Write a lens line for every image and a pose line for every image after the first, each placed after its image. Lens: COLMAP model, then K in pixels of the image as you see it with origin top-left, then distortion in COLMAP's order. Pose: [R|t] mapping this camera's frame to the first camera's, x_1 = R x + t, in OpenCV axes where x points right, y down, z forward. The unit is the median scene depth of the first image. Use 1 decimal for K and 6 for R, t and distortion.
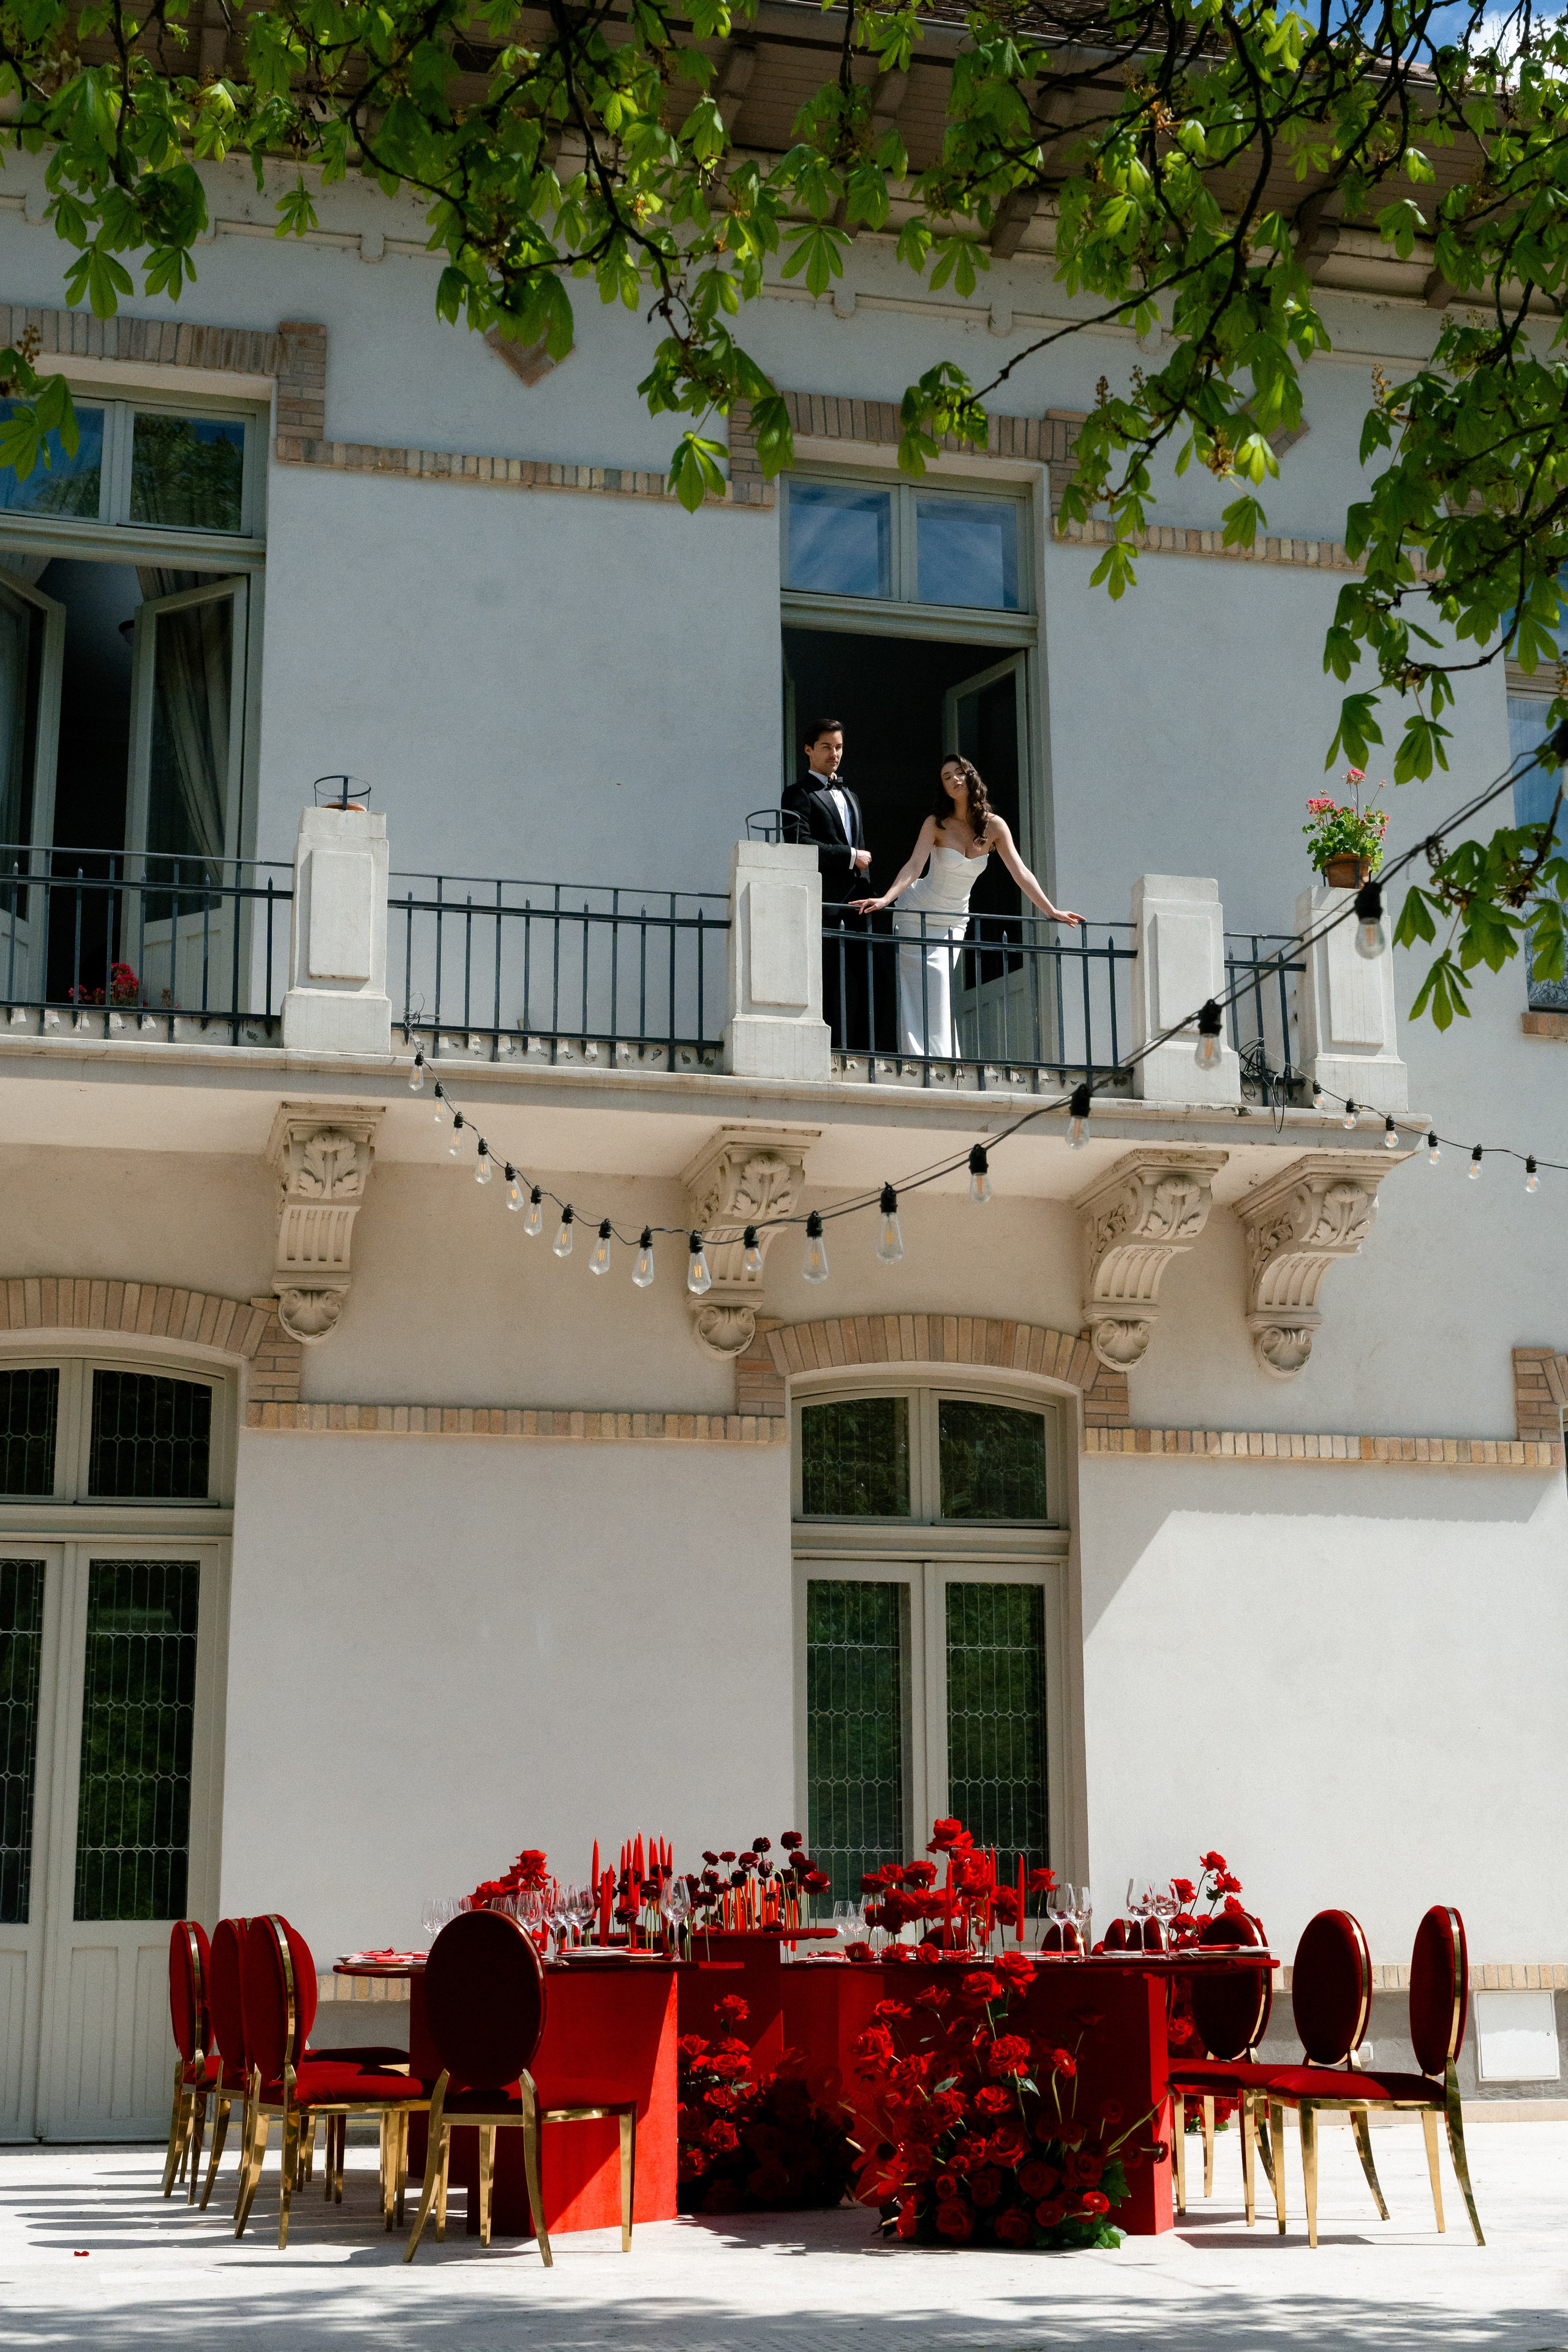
lens RADIAL K [[3078.4, 0, 803.6], [0, 3078.4, 1198.8], [0, 0, 1]] dist [0.005405, 0.000000]
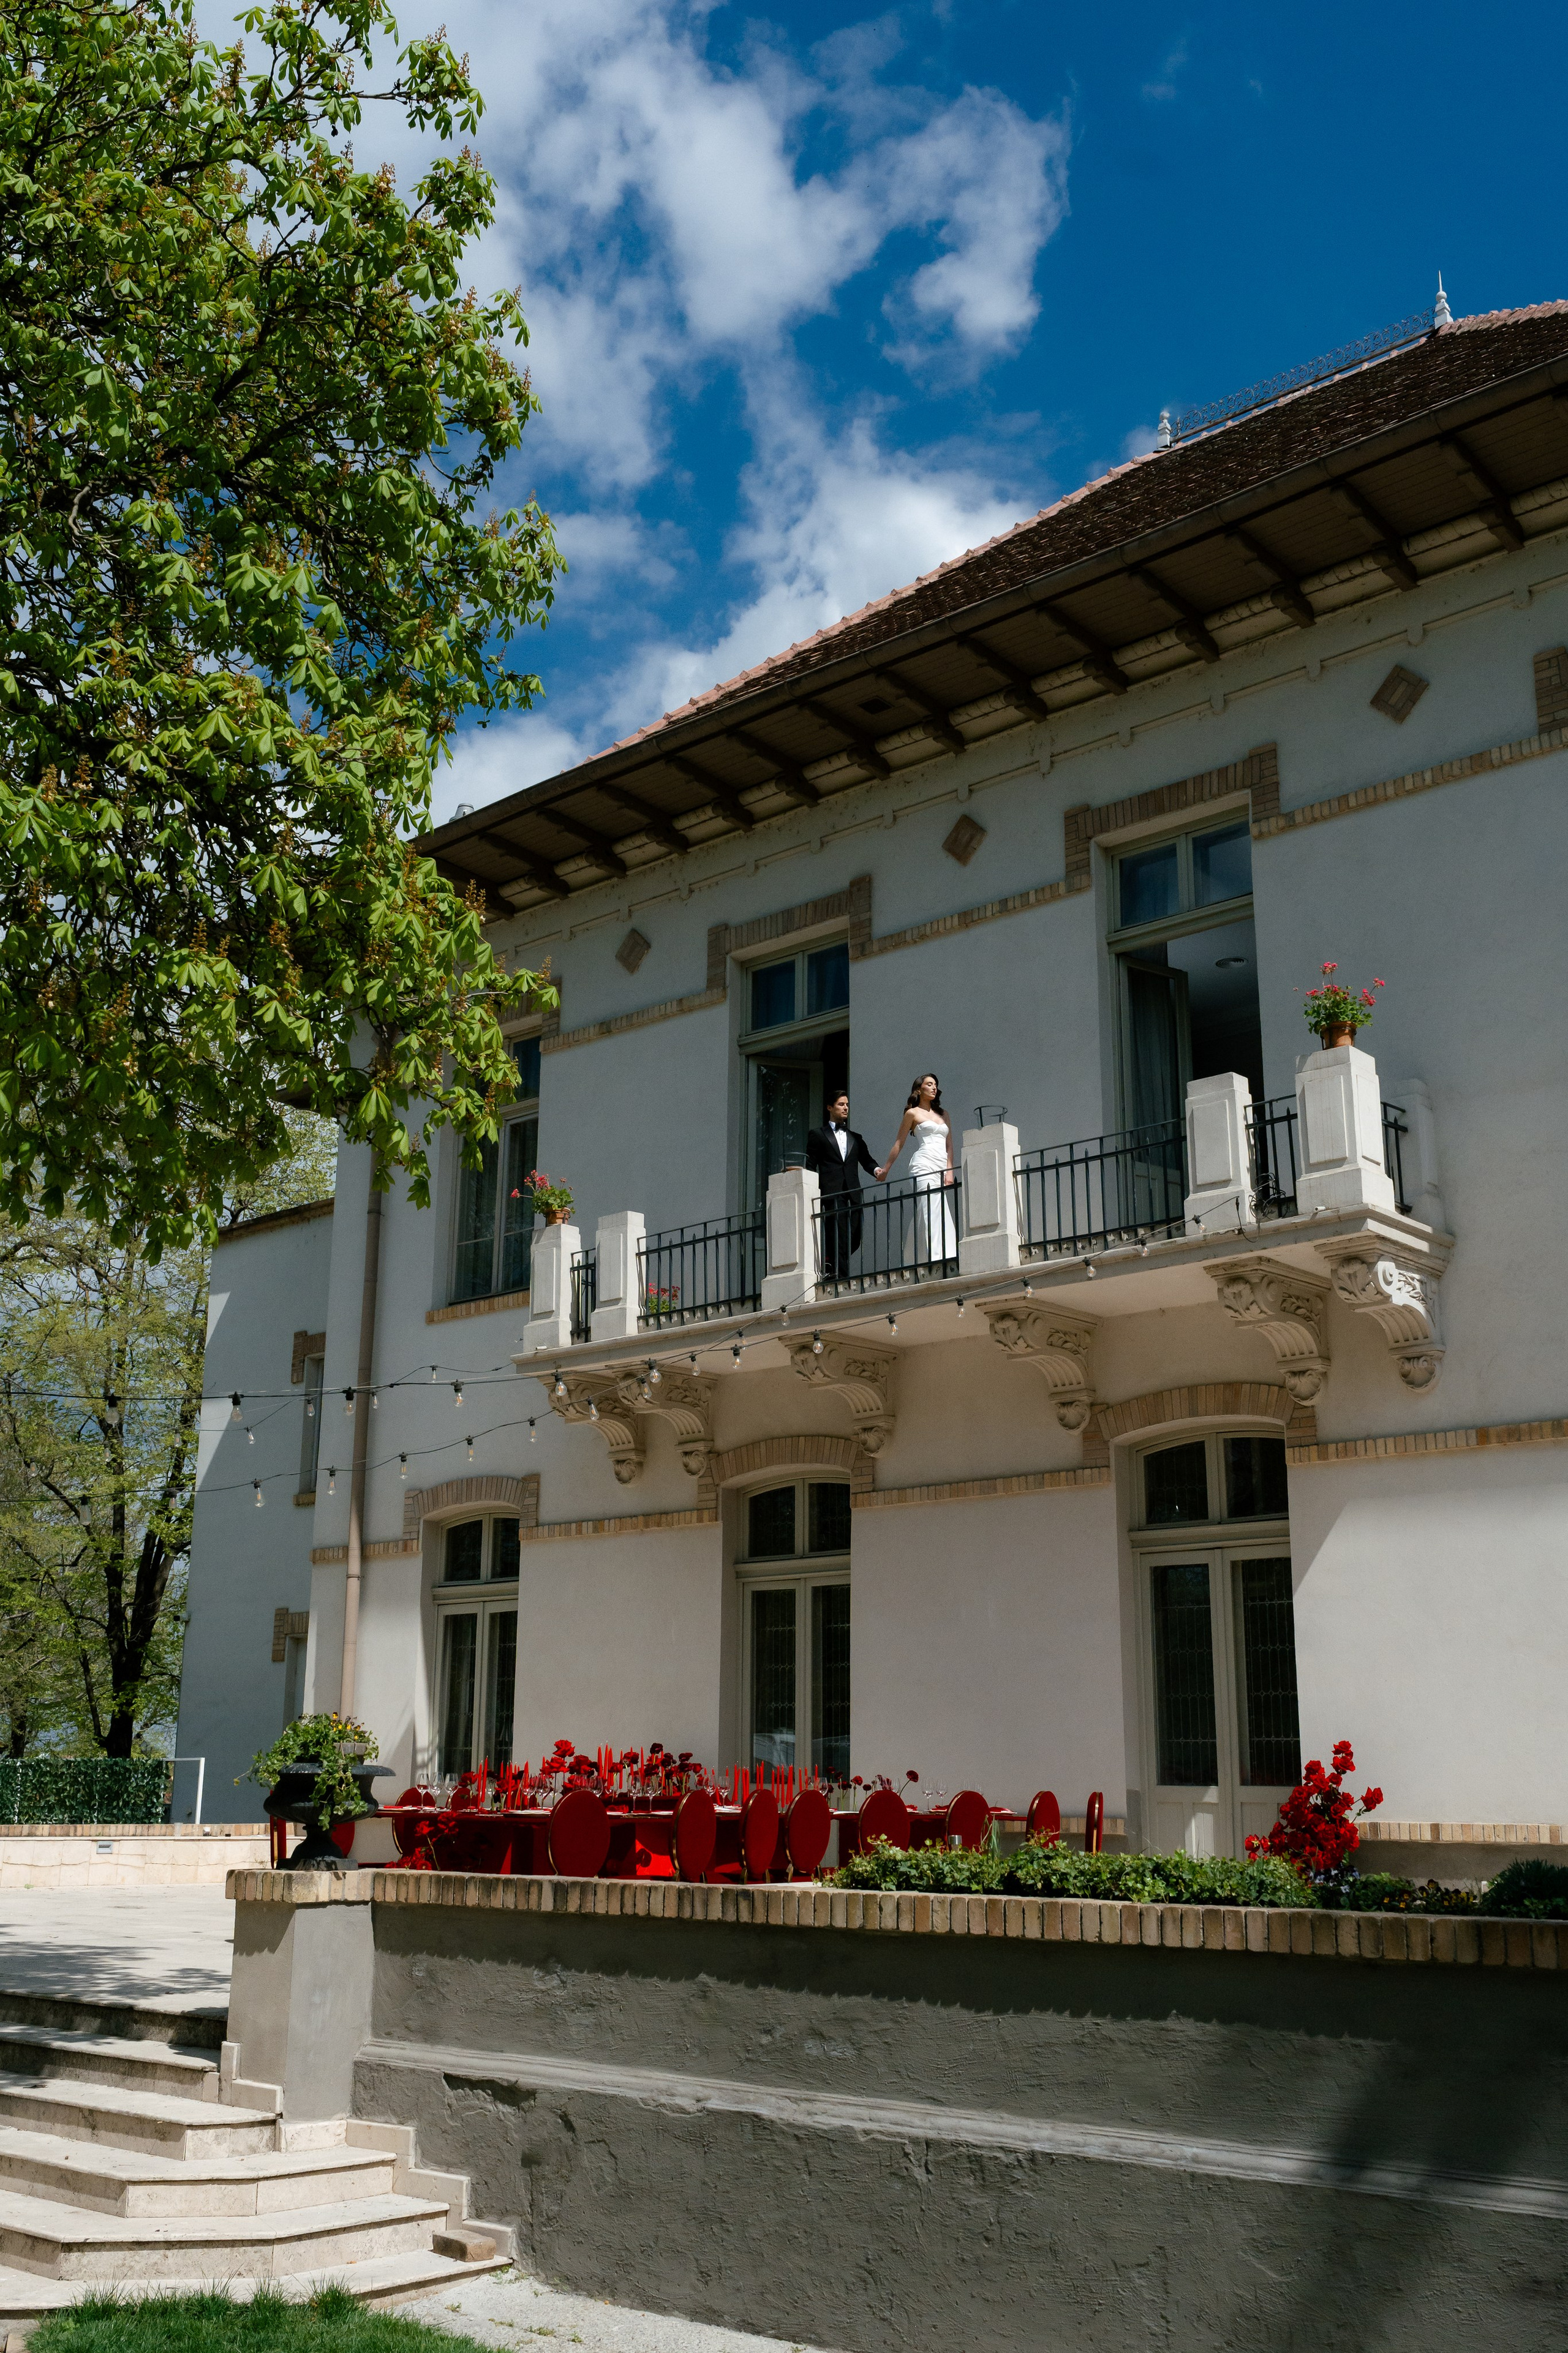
lens RADIAL K [[2281.4, 0, 782.6], [0, 2281.4, 1171.8], [0, 0, 1]] dist [0.004020, 0.000000]
pose [[0.568348, -0.206394, -0.796481, 0.889279], [0.179296, 0.975831, -0.124929, 0.040769], [0.803015, -0.071803, 0.591617, 0.186196]]
